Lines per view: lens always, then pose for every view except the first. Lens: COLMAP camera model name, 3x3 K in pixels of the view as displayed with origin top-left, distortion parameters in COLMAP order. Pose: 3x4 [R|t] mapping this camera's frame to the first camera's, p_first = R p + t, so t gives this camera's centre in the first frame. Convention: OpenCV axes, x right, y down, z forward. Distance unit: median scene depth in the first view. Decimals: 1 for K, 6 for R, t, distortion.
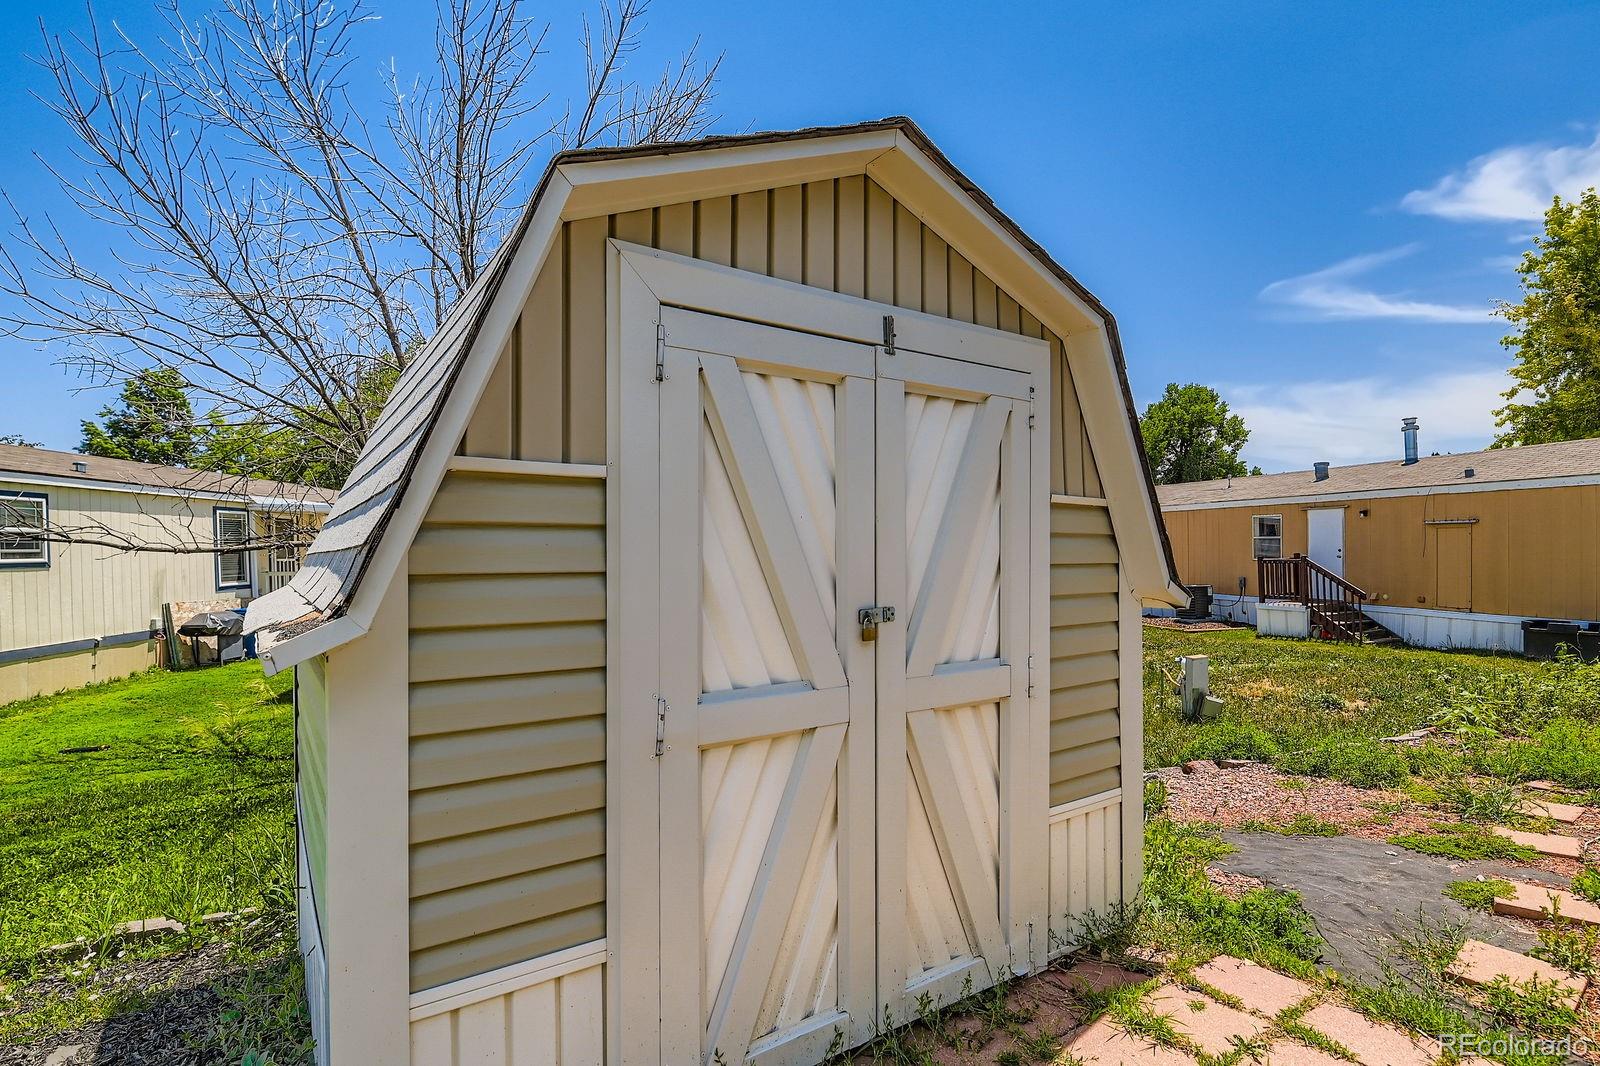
lens RADIAL K [[786.5, 0, 833.2], [0, 786.5, 559.4], [0, 0, 1]] dist [0.000396, -0.000232]
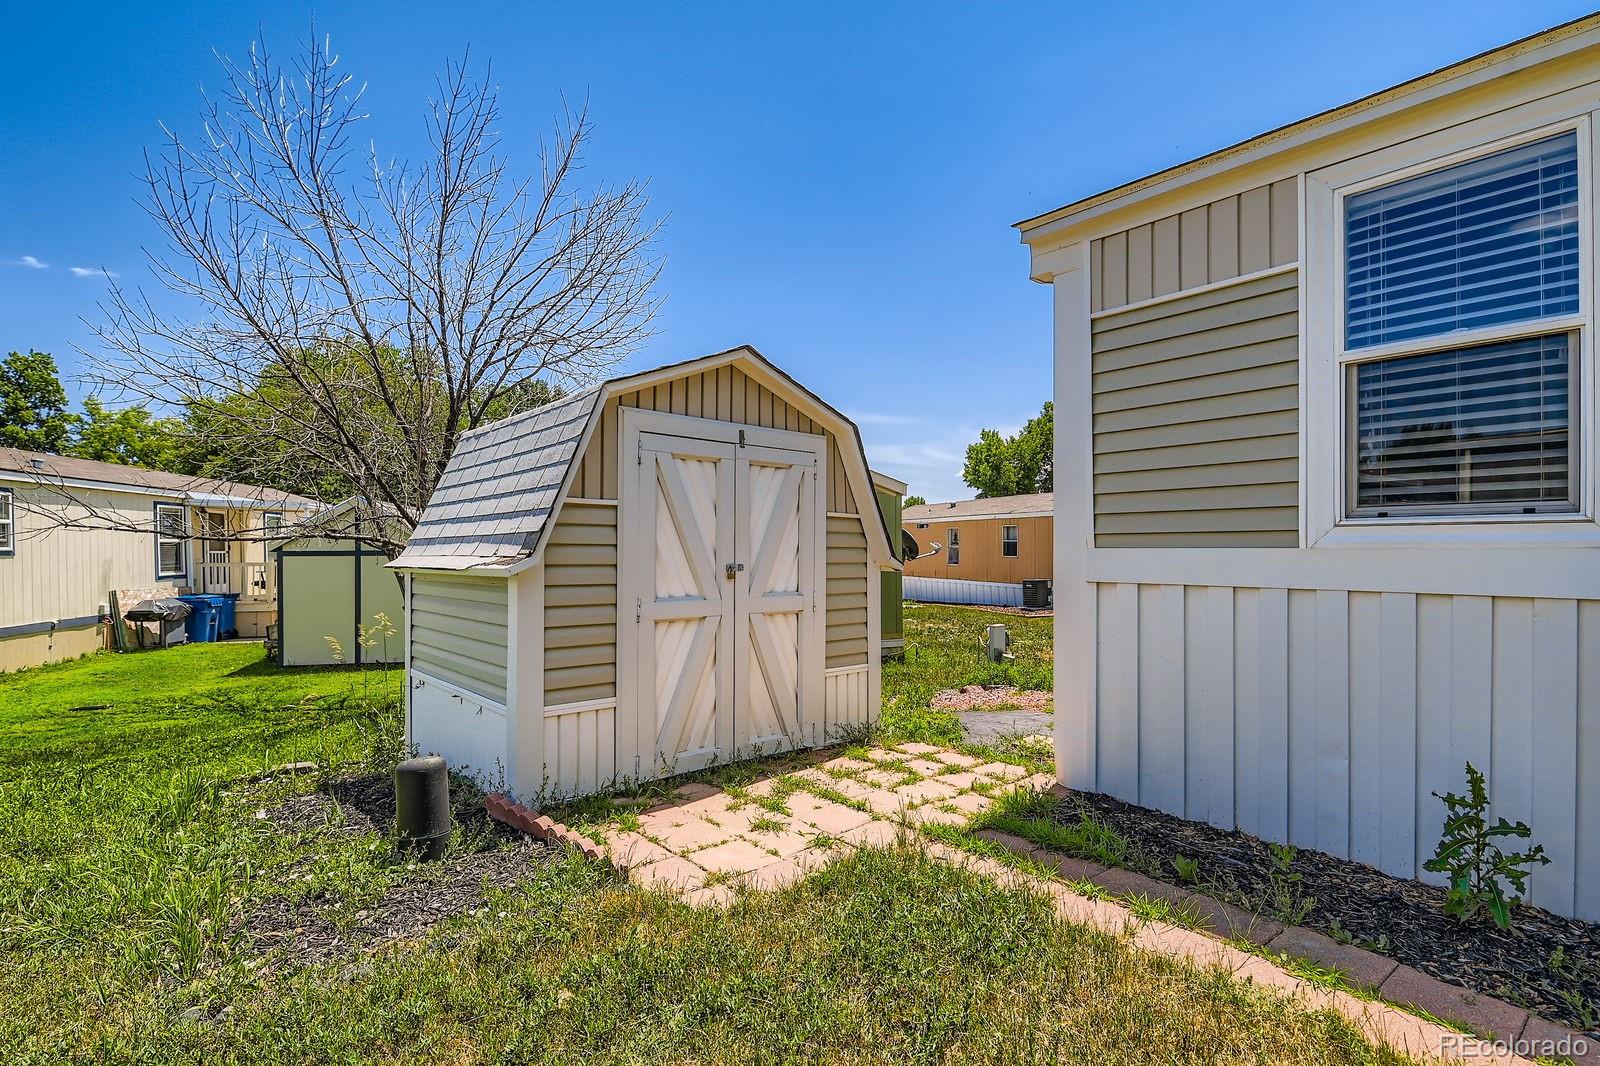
lens RADIAL K [[786.5, 0, 833.2], [0, 786.5, 559.4], [0, 0, 1]] dist [0.000396, -0.000232]
pose [[0.993506, 0.007172, 0.113556, 0.063983], [-0.007059, 0.999974, -0.001397, 0.040299], [-0.113563, 0.000586, 0.993531, -0.984908]]
